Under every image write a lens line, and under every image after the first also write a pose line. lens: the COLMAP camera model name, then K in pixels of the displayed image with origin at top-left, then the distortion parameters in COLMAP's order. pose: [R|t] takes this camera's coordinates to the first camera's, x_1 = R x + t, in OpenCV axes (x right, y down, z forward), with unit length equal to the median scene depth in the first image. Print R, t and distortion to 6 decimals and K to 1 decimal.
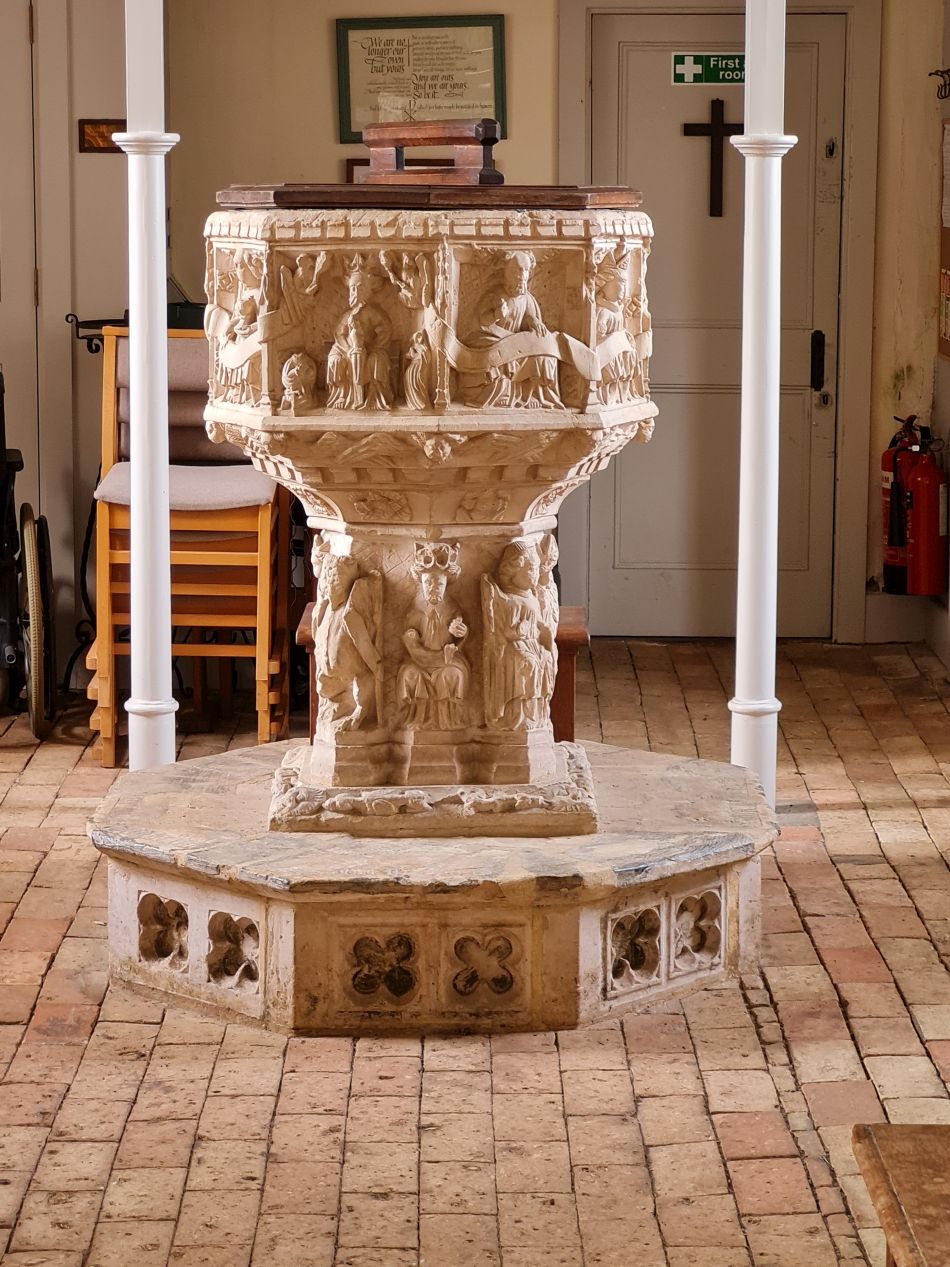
lens RADIAL K [[3261.1, 0, 469.5], [0, 3261.1, 561.7], [0, 0, 1]] dist [-0.073620, 0.000000]
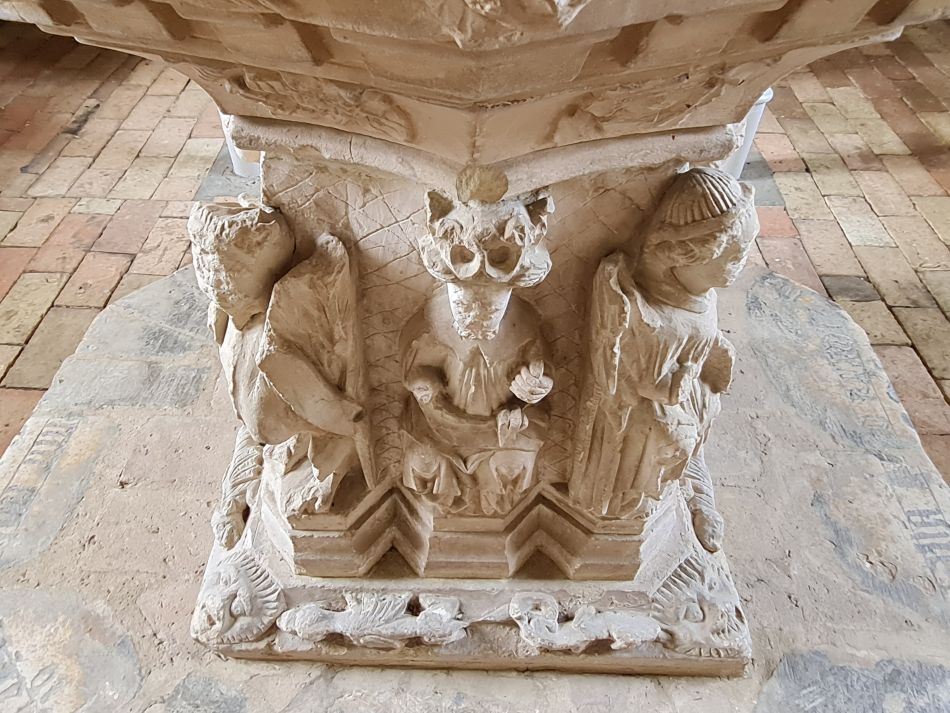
lens RADIAL K [[658.5, 0, 465.9], [0, 658.5, 347.3], [0, 0, 1]] dist [0.010317, -0.006747]
pose [[0.999681, 0.023303, -0.009734, -0.011618], [-0.012256, 0.784662, 0.619803, -0.037339], [0.022081, -0.619486, 0.784697, 0.947598]]
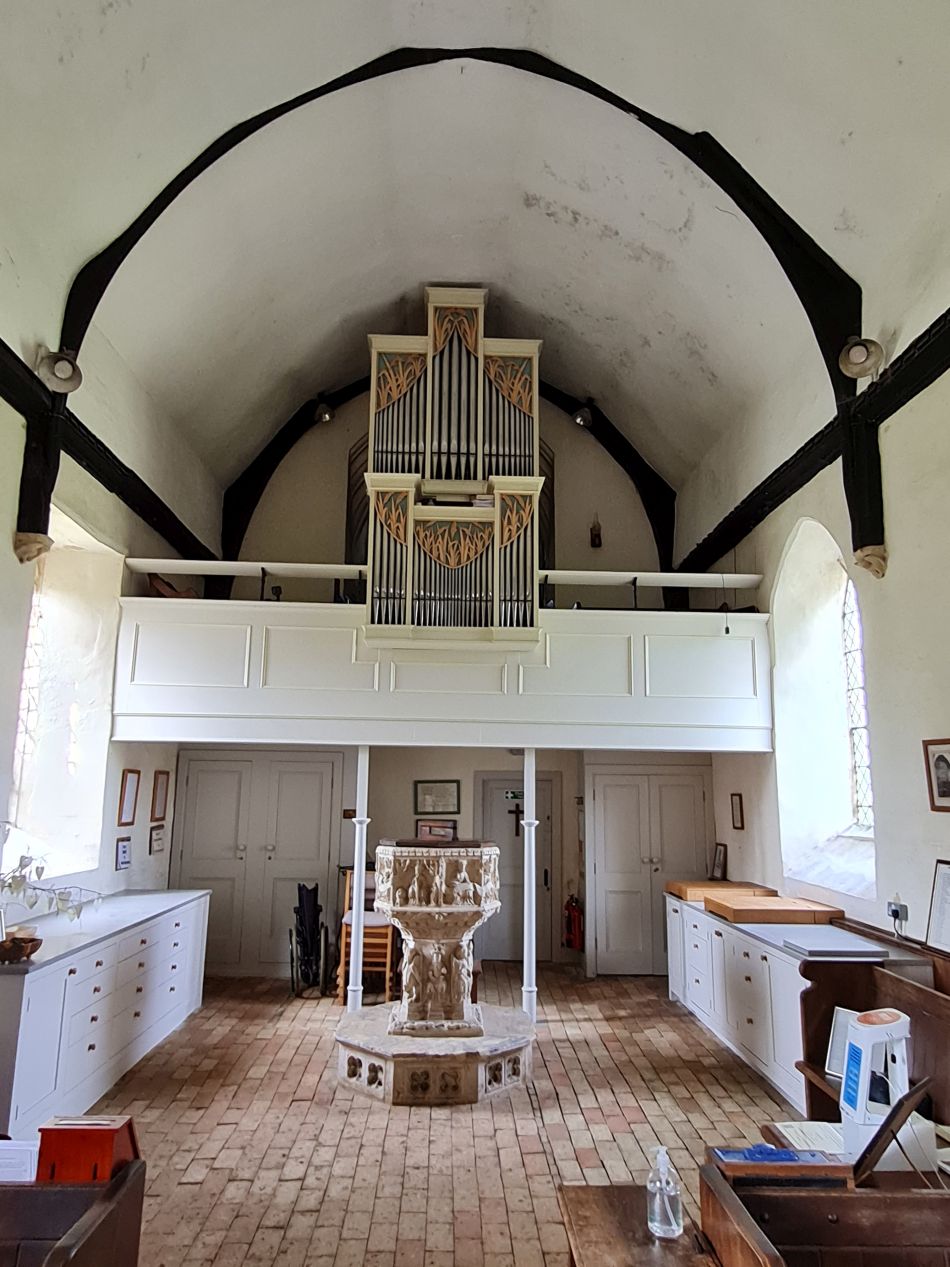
lens RADIAL K [[878.3, 0, 467.6], [0, 878.3, 602.7], [0, 0, 1]] dist [0.010317, -0.006747]
pose [[0.999771, 0.014498, 0.015733, 0.001240], [-0.008374, 0.941903, -0.335781, -0.035379], [-0.019687, 0.335573, 0.941809, -0.021661]]
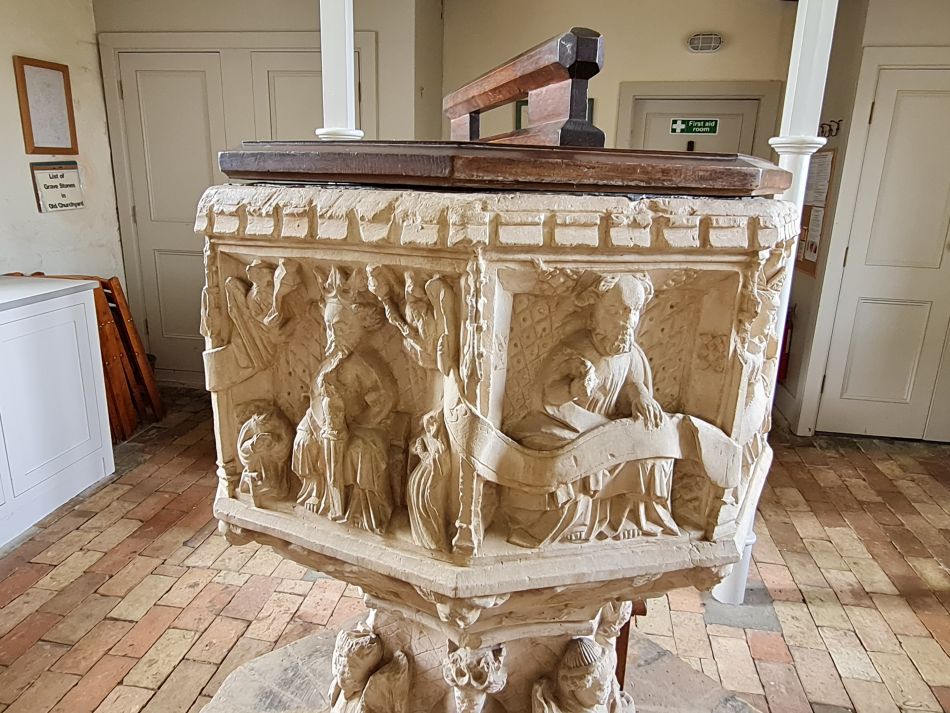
lens RADIAL K [[658.5, 0, 465.4], [0, 658.5, 356.1], [0, 0, 1]] dist [0.010317, -0.006747]
pose [[0.986374, 0.064632, -0.151291, 0.006399], [-0.042749, 0.988703, 0.143665, -0.094708], [0.158867, -0.135240, 0.977993, 0.871618]]
